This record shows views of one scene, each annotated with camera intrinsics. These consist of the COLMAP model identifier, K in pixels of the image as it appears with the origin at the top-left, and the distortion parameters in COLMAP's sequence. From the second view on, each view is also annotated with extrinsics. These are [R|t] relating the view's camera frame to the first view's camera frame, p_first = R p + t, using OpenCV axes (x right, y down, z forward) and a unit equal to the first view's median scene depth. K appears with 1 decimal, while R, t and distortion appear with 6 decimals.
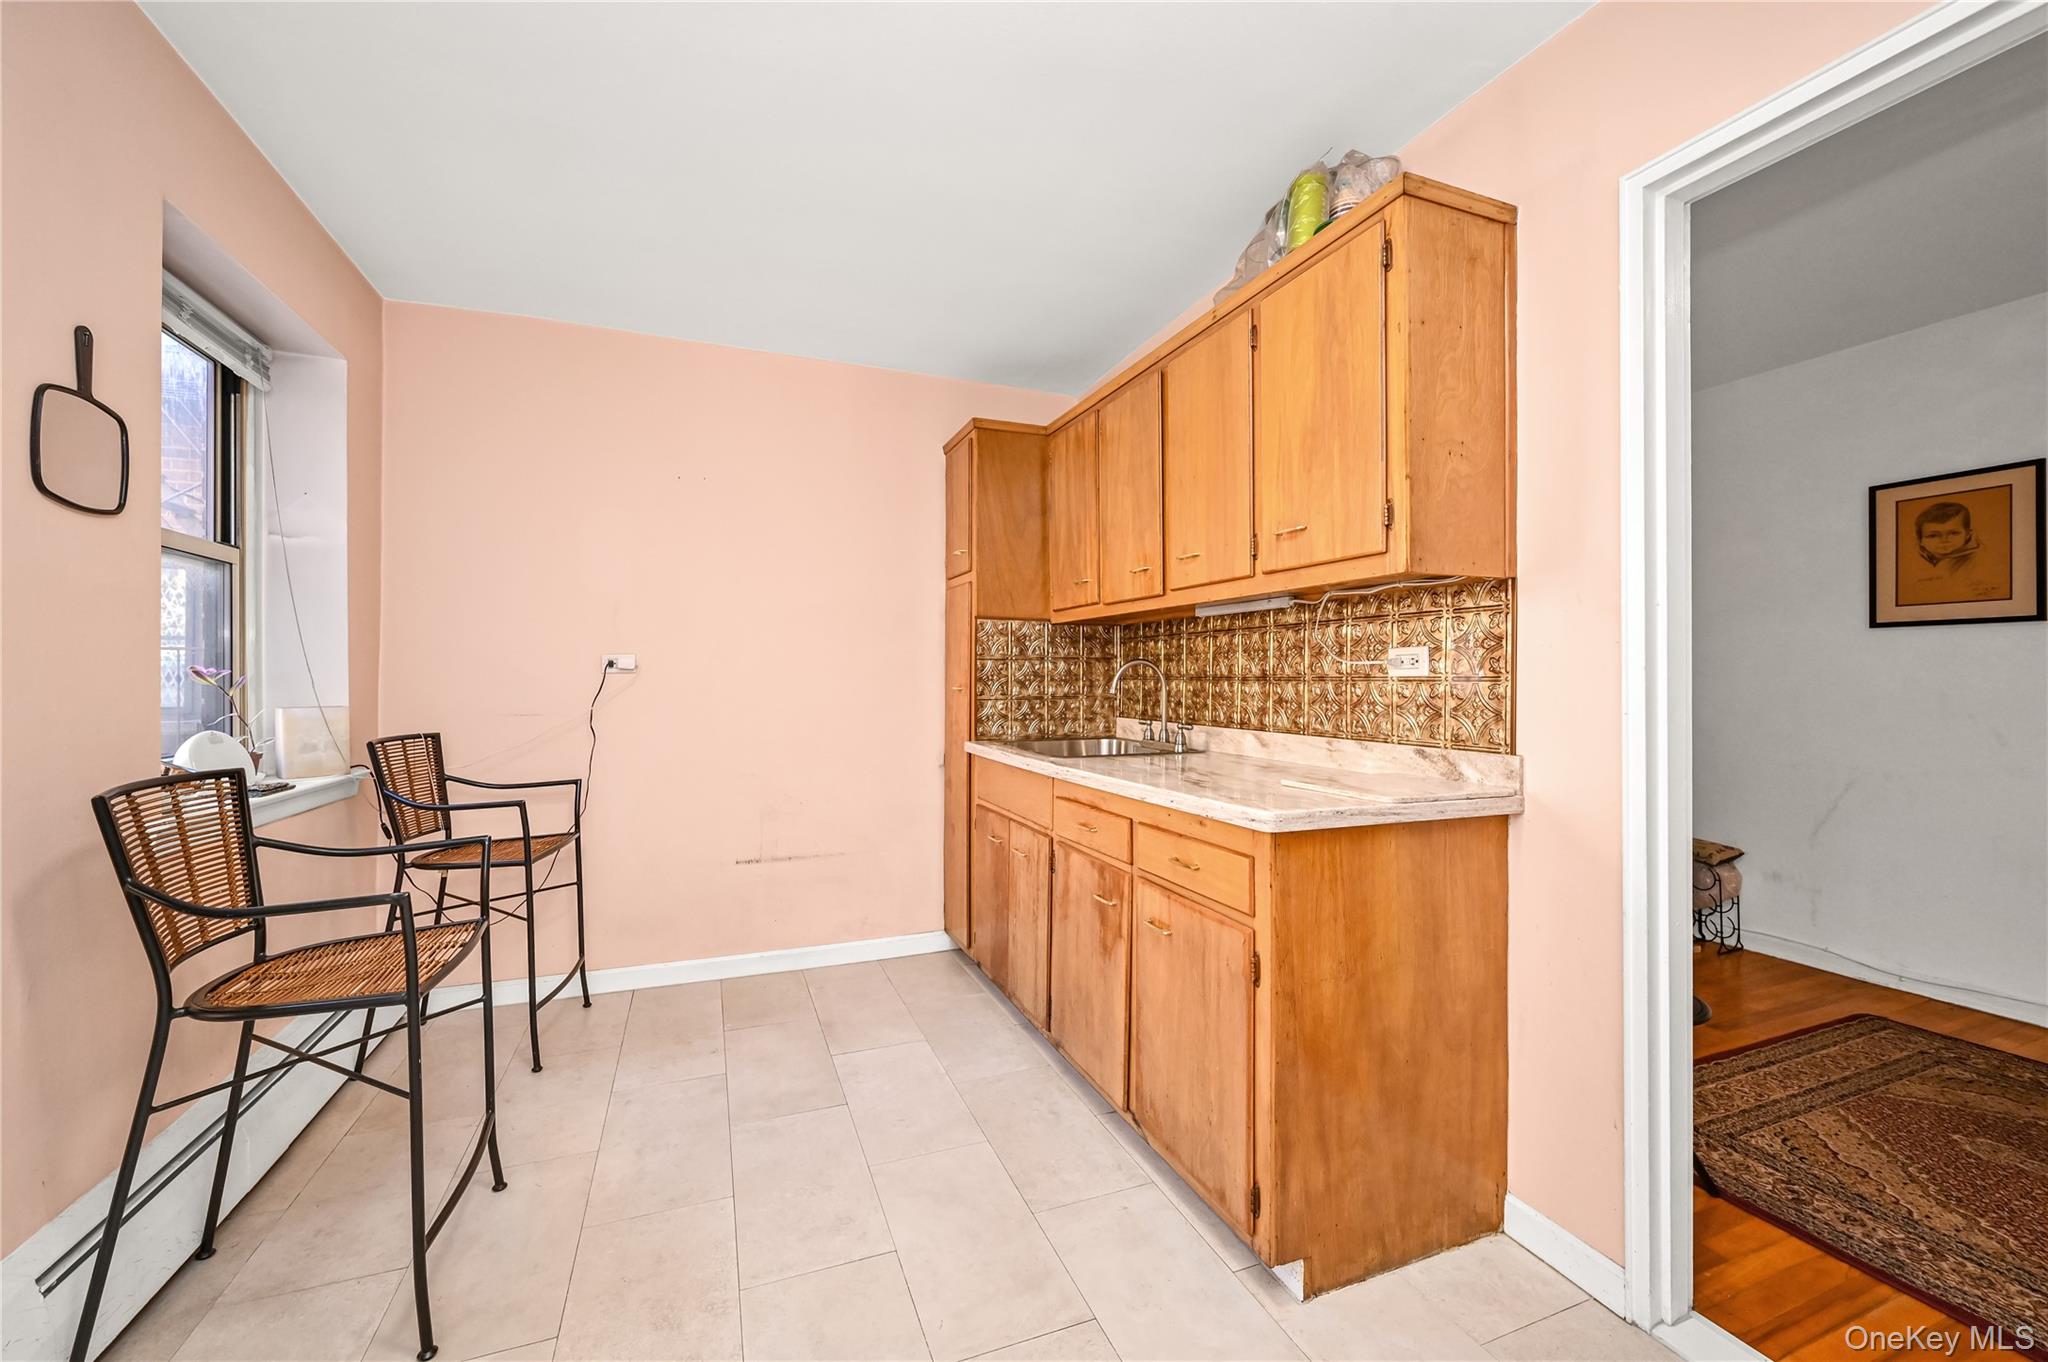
lens RADIAL K [[814.1, 0, 1038.7], [0, 814.1, 677.8], [0, 0, 1]] dist [0.001234, -0.000146]
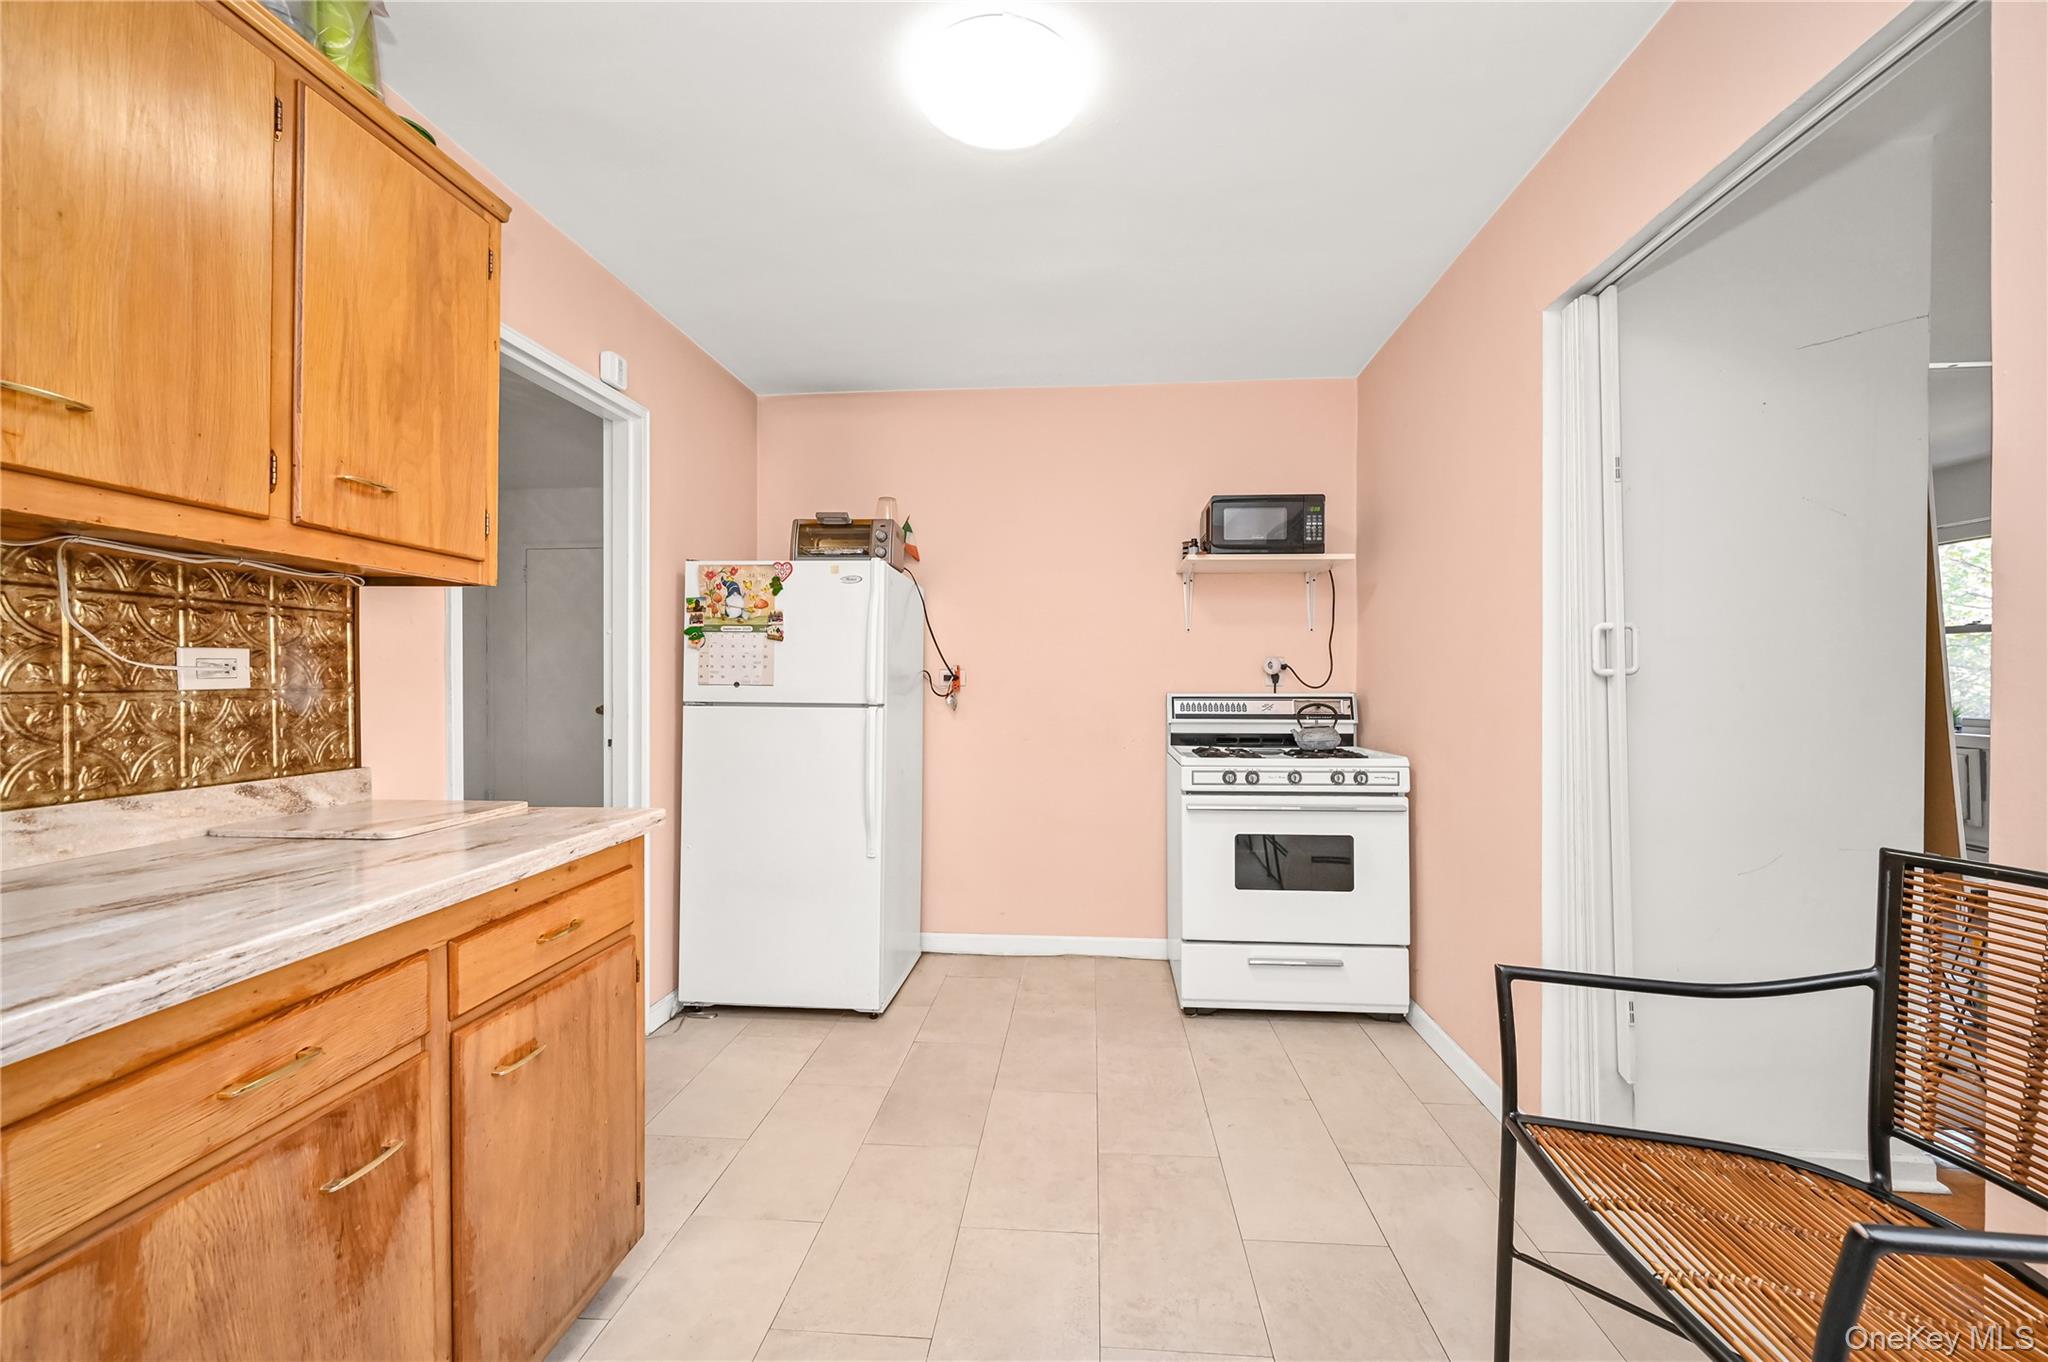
lens RADIAL K [[814.1, 0, 1028.3], [0, 814.1, 682.4], [0, 0, 1]] dist [0.001234, -0.000146]
pose [[-0.894874, -0.000631, 0.446319, -0.540184], [0.000861, 0.999995, 0.003138, -0.009920], [-0.446319, 0.003193, -0.894868, 1.428304]]
